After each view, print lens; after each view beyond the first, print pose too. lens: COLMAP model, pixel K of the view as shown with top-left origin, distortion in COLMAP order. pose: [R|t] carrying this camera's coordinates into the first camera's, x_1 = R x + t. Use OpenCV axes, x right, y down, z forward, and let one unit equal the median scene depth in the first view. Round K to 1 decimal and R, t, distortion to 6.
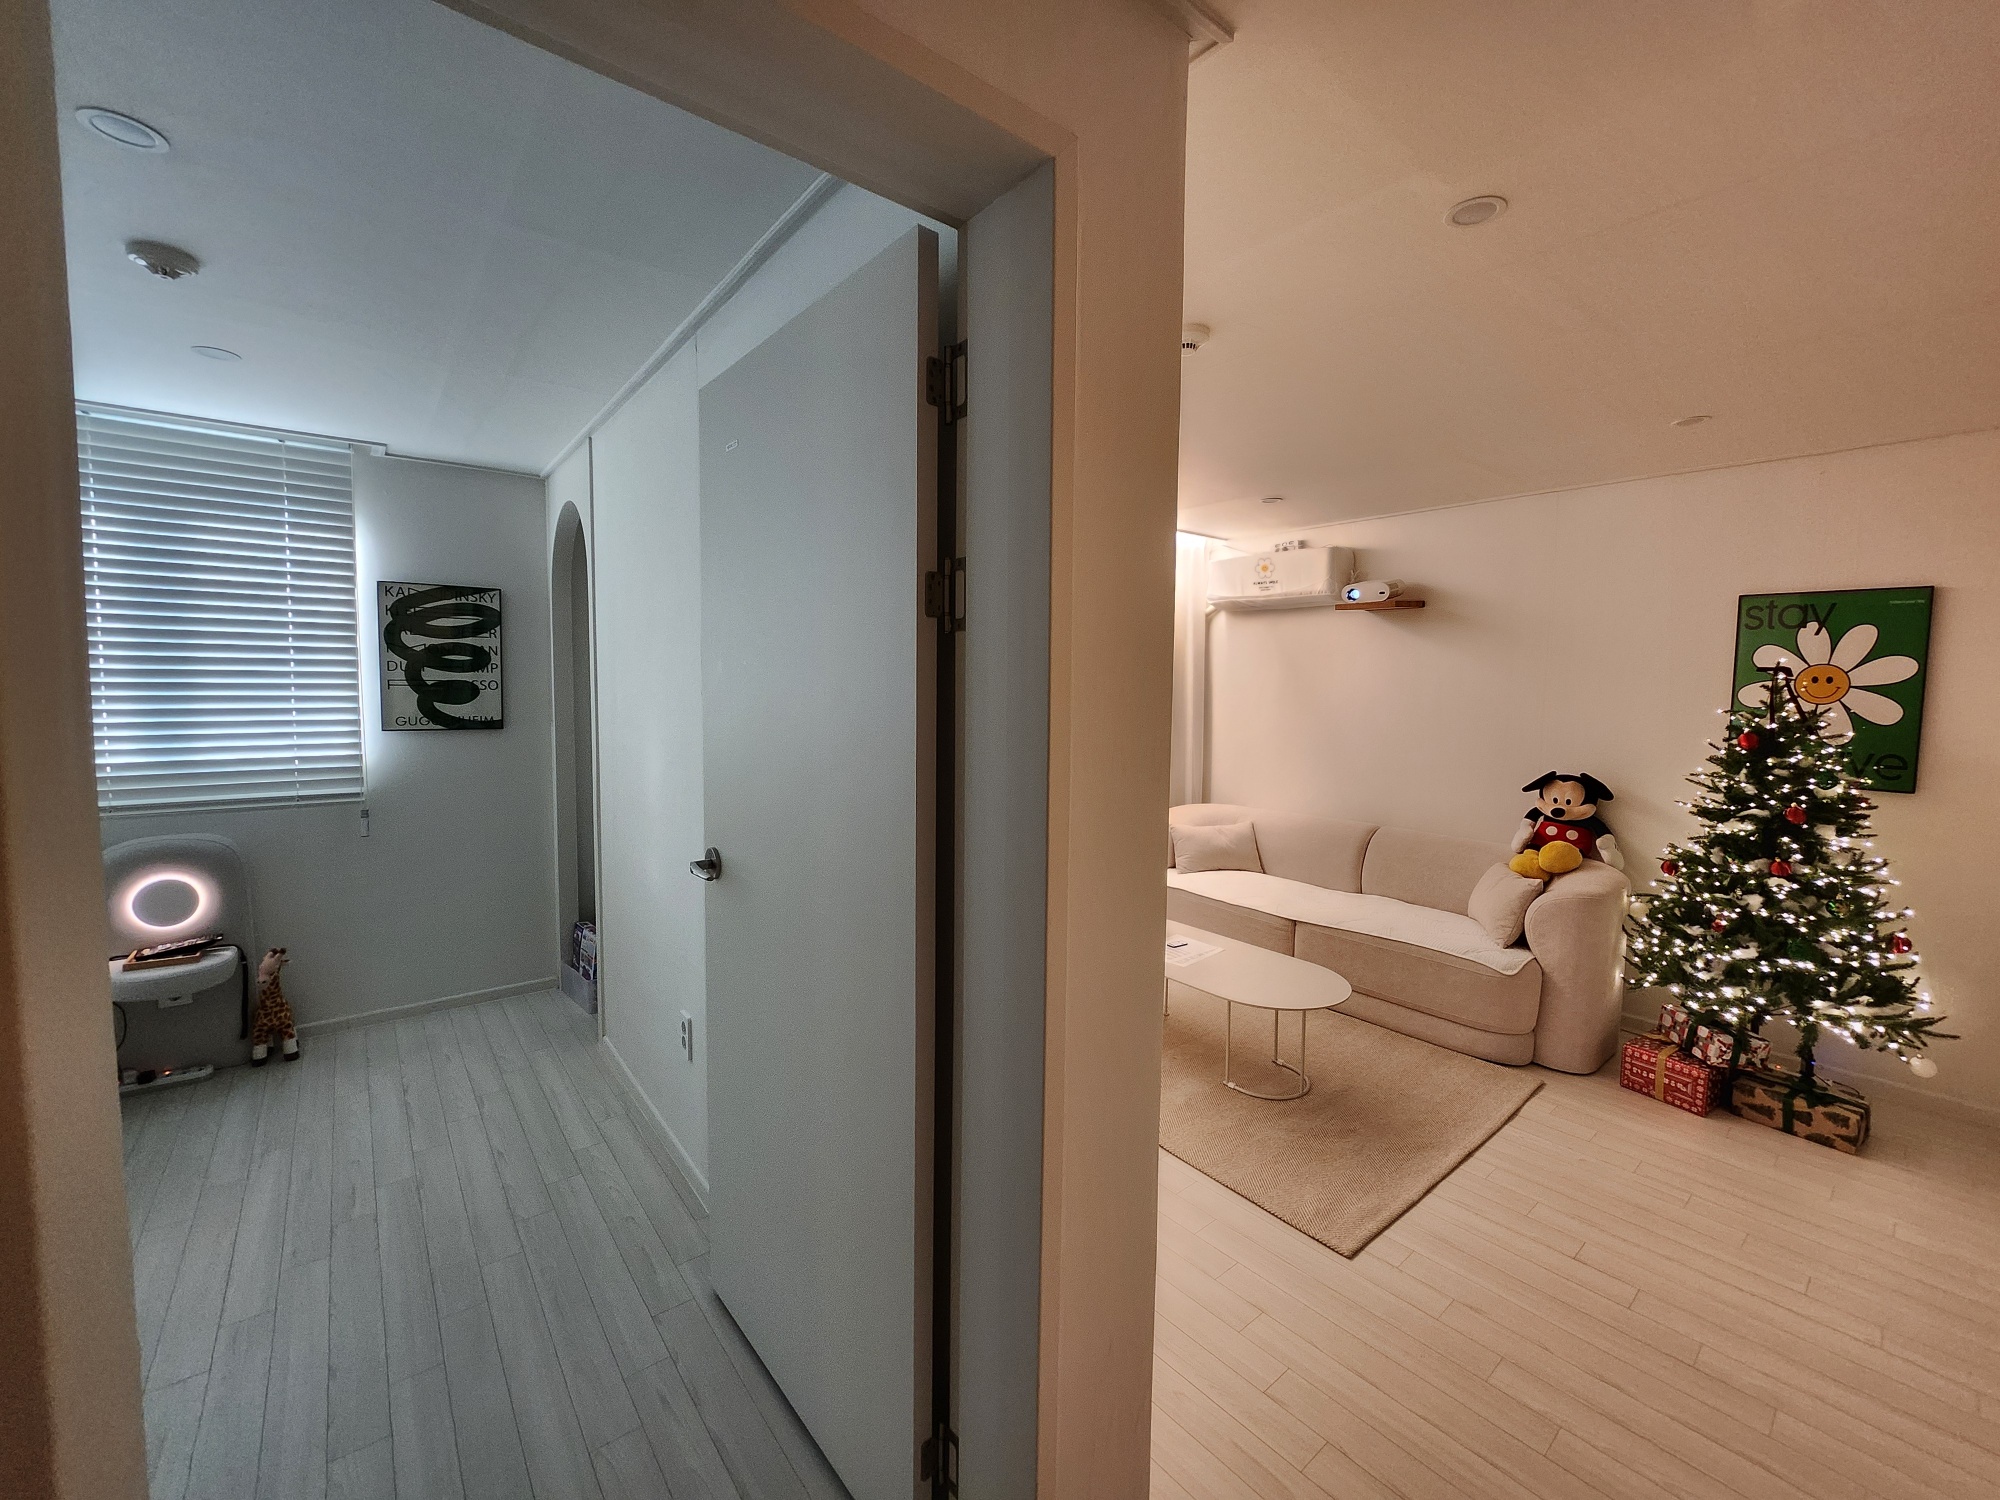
lens RADIAL K [[816.1, 0, 1009.5], [0, 816.1, 737.0], [0, 0, 1]] dist [-0.001490, -0.000654]
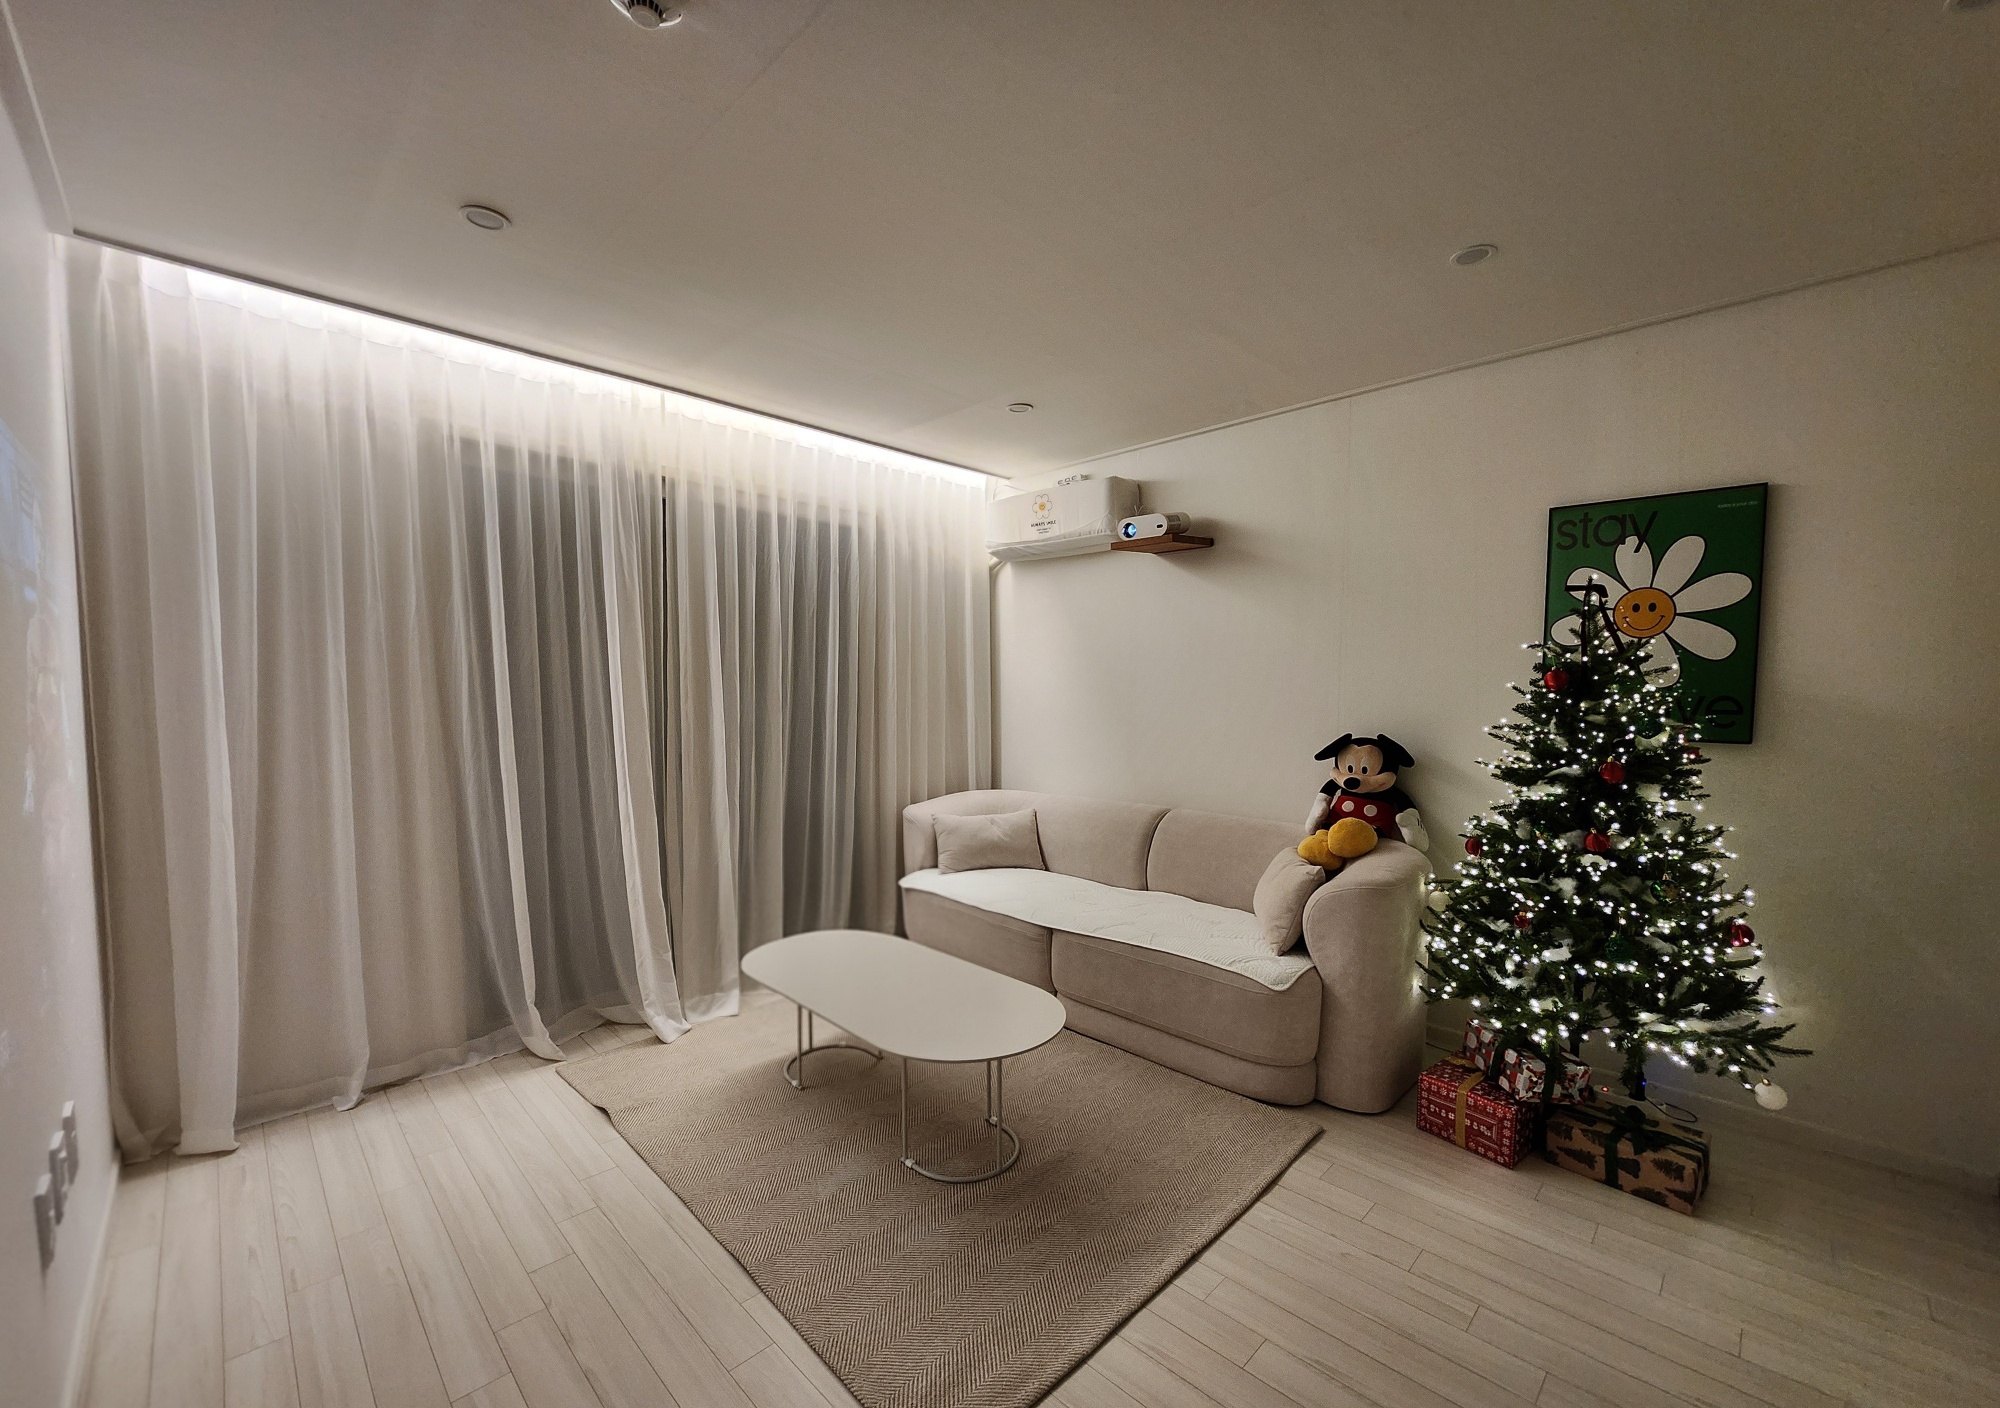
lens RADIAL K [[811.8, 0, 1005.1], [0, 811.8, 736.3], [0, 0, 1]] dist [-0.001203, -0.000068]
pose [[0.995063, -0.016705, 0.097825, 0.296955], [0.017260, 0.999839, -0.004835, 0.051869], [-0.097729, 0.006499, 0.995192, 0.271748]]
